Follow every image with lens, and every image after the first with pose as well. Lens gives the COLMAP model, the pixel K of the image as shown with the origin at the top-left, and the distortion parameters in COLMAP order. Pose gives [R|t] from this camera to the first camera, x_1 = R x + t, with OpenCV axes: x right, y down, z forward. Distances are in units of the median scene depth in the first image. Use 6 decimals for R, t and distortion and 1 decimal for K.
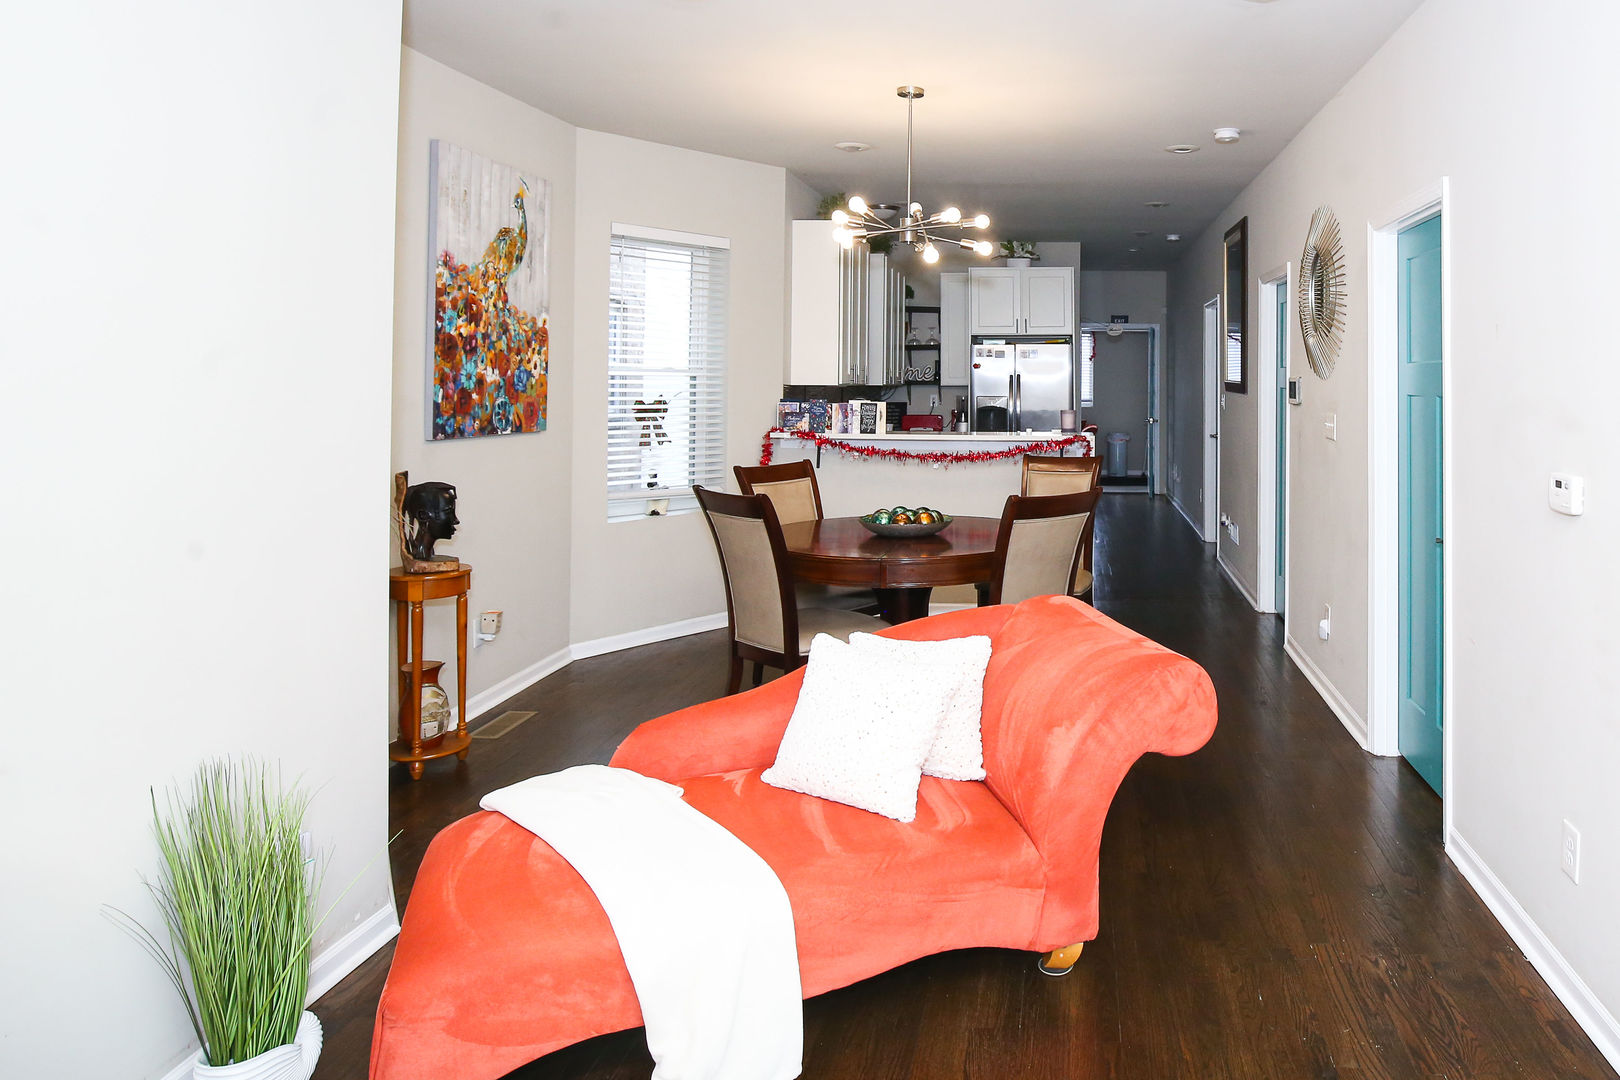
lens RADIAL K [[1053.0, 0, 1015.4], [0, 1053.0, 365.8], [0, 0, 1]] dist [-0.024610, 0.002534]
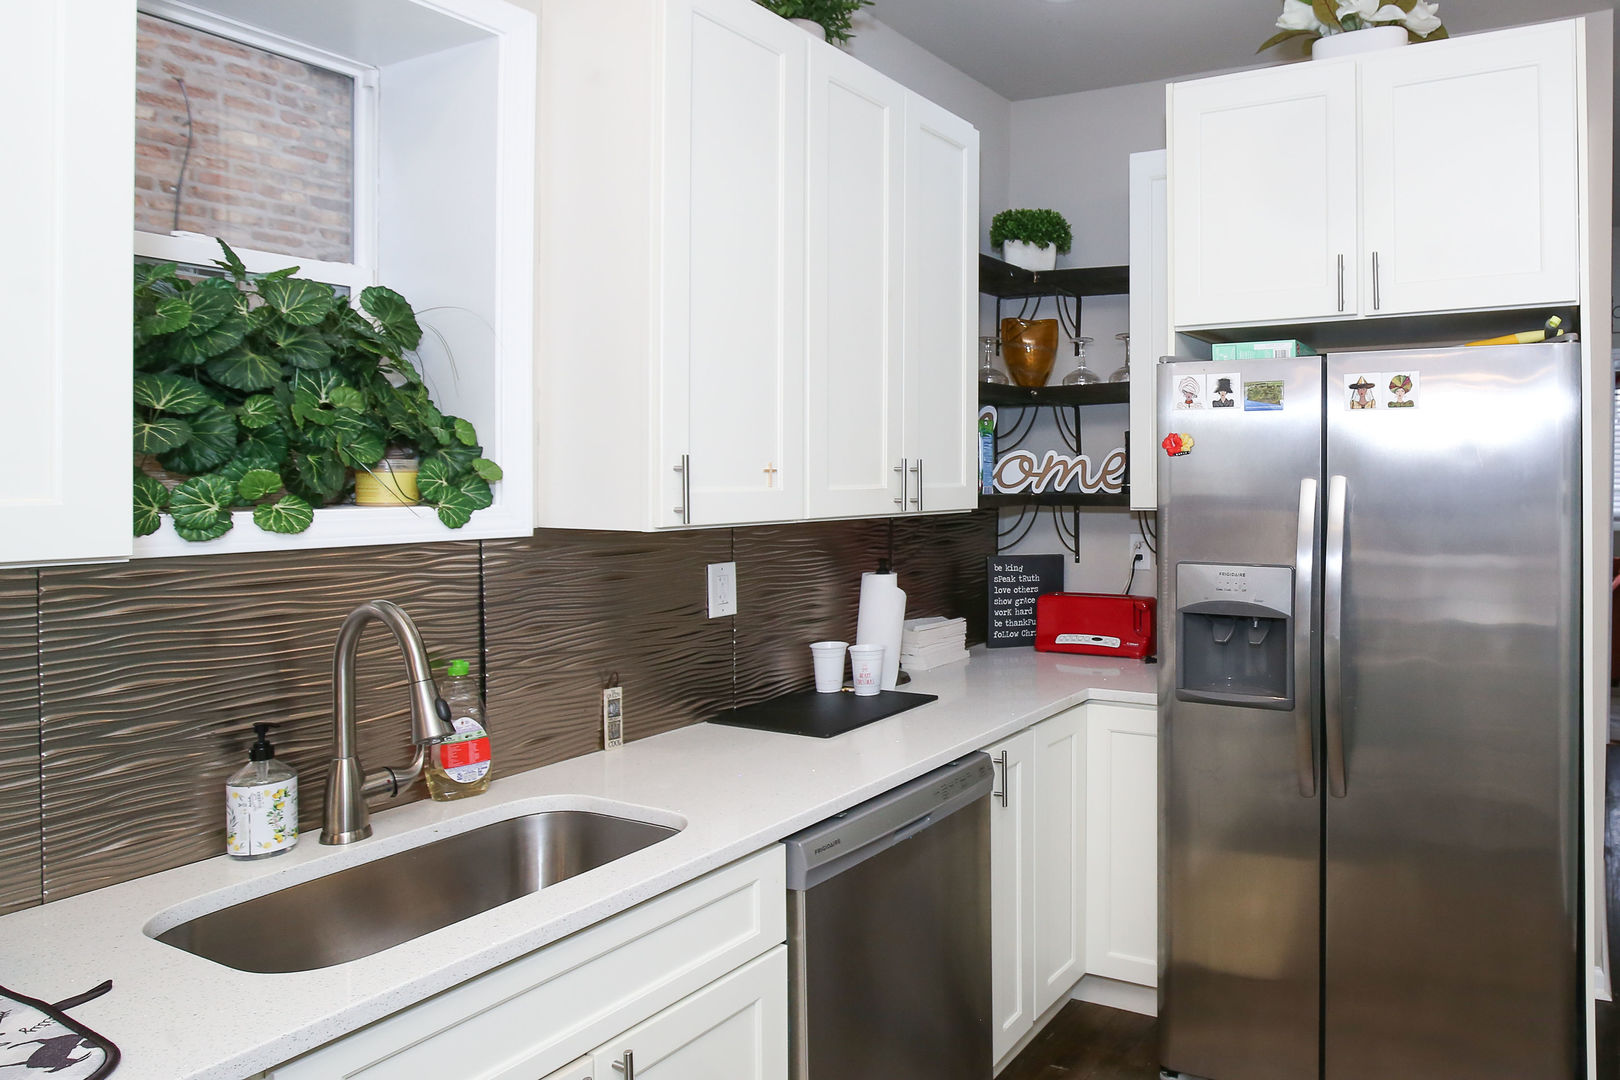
lens RADIAL K [[1025.3, 0, 1153.7], [0, 1025.3, 480.3], [0, 0, 1]] dist [-0.036126, 0.001561]
pose [[0.937911, -0.001269, -0.346874, 0.043603], [0.009048, 0.999743, 0.020807, 0.003649], [0.346758, -0.022654, 0.937681, 0.742137]]
